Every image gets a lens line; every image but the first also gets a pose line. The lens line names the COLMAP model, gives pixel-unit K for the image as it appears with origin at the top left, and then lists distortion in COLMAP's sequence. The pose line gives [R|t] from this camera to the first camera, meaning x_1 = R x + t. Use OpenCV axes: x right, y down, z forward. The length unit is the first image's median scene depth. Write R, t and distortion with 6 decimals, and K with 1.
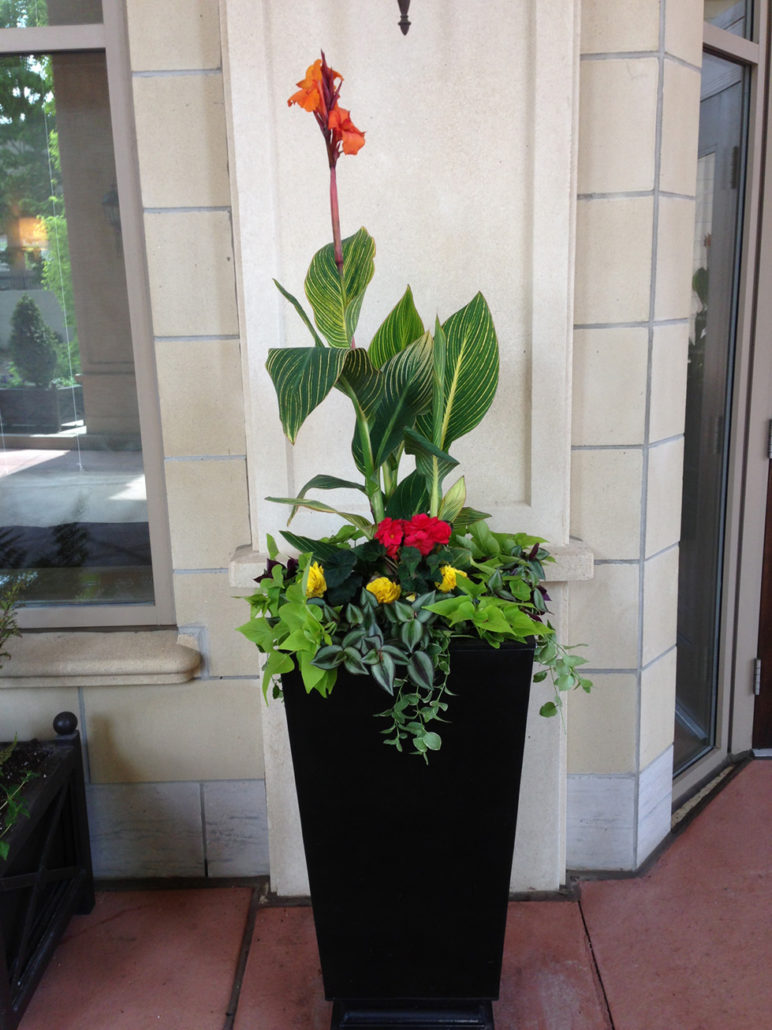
lens RADIAL K [[938.5, 0, 383.5], [0, 938.5, 514.8], [0, 0, 1]] dist [0.025749, 0.000000]
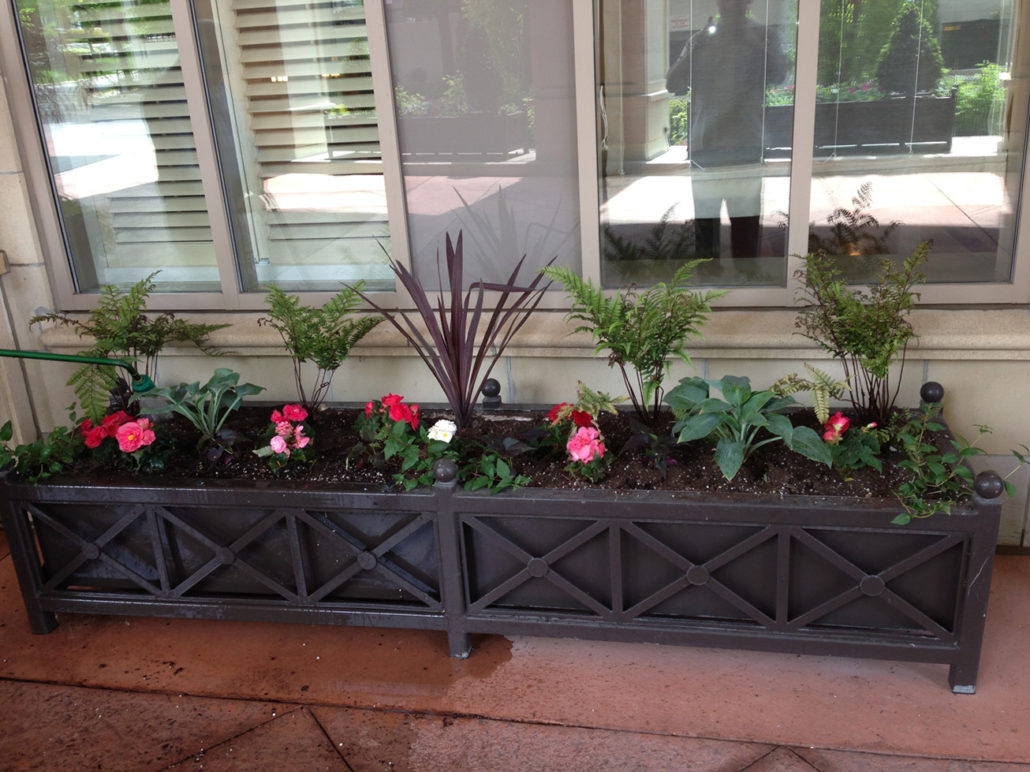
lens RADIAL K [[938.5, 0, 522.8], [0, 938.5, 389.3], [0, 0, 1]] dist [0.025749, 0.000000]
pose [[0.984025, 0.031880, -0.175154, -0.593119], [-0.007208, 0.990164, 0.139726, 0.071080], [0.177886, -0.136232, 0.974576, -0.113582]]
